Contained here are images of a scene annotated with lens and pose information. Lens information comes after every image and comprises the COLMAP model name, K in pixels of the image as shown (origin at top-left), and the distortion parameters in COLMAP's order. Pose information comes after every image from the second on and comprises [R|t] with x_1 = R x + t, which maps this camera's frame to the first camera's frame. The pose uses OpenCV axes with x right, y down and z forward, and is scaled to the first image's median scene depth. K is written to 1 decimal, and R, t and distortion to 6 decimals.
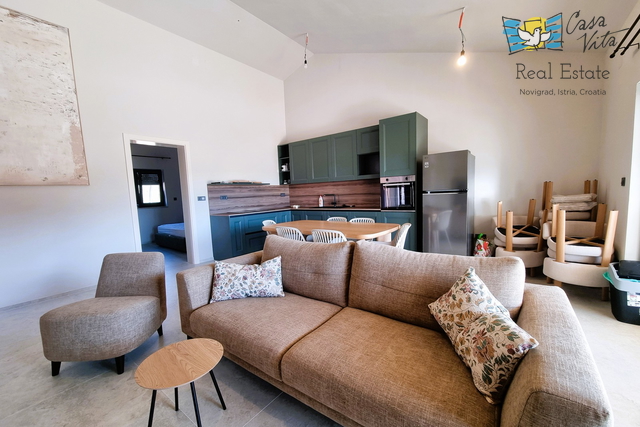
lens RADIAL K [[265.2, 0, 323.9], [0, 265.2, 217.6], [0, 0, 1]] dist [0.007133, 0.000205]
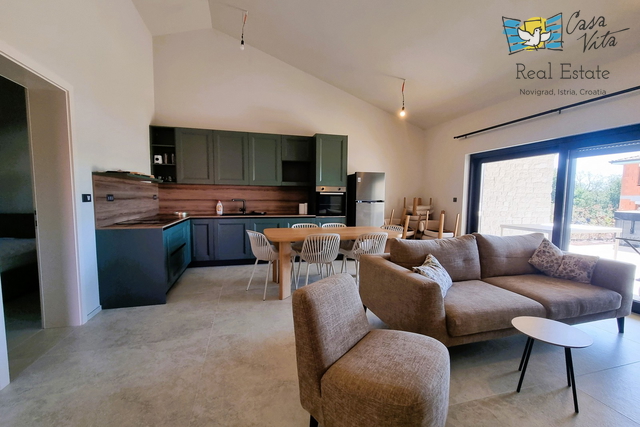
lens RADIAL K [[265.2, 0, 323.9], [0, 265.2, 217.6], [0, 0, 1]] dist [0.007133, 0.000205]
pose [[0.596694, -0.014593, 0.802336, -0.520187], [0.042234, 0.999020, -0.013238, -0.005054], [-0.801357, 0.041785, 0.596726, 0.265822]]
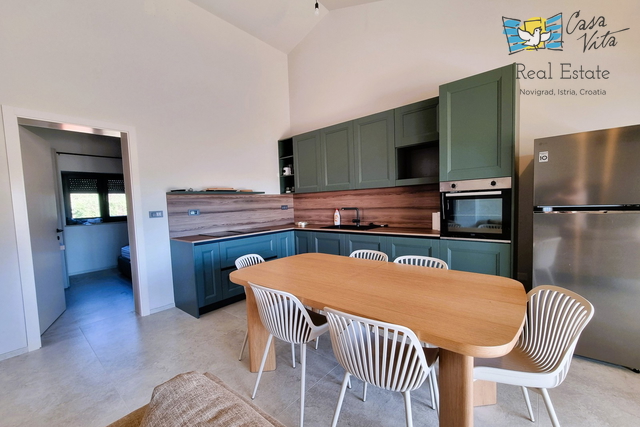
lens RADIAL K [[265.2, 0, 323.9], [0, 265.2, 217.6], [0, 0, 1]] dist [0.007133, 0.000205]
pose [[0.999033, 0.007527, -0.043311, -0.016961], [-0.009032, 0.999359, -0.034653, -0.038901], [0.043022, 0.035010, 0.998460, 0.317414]]
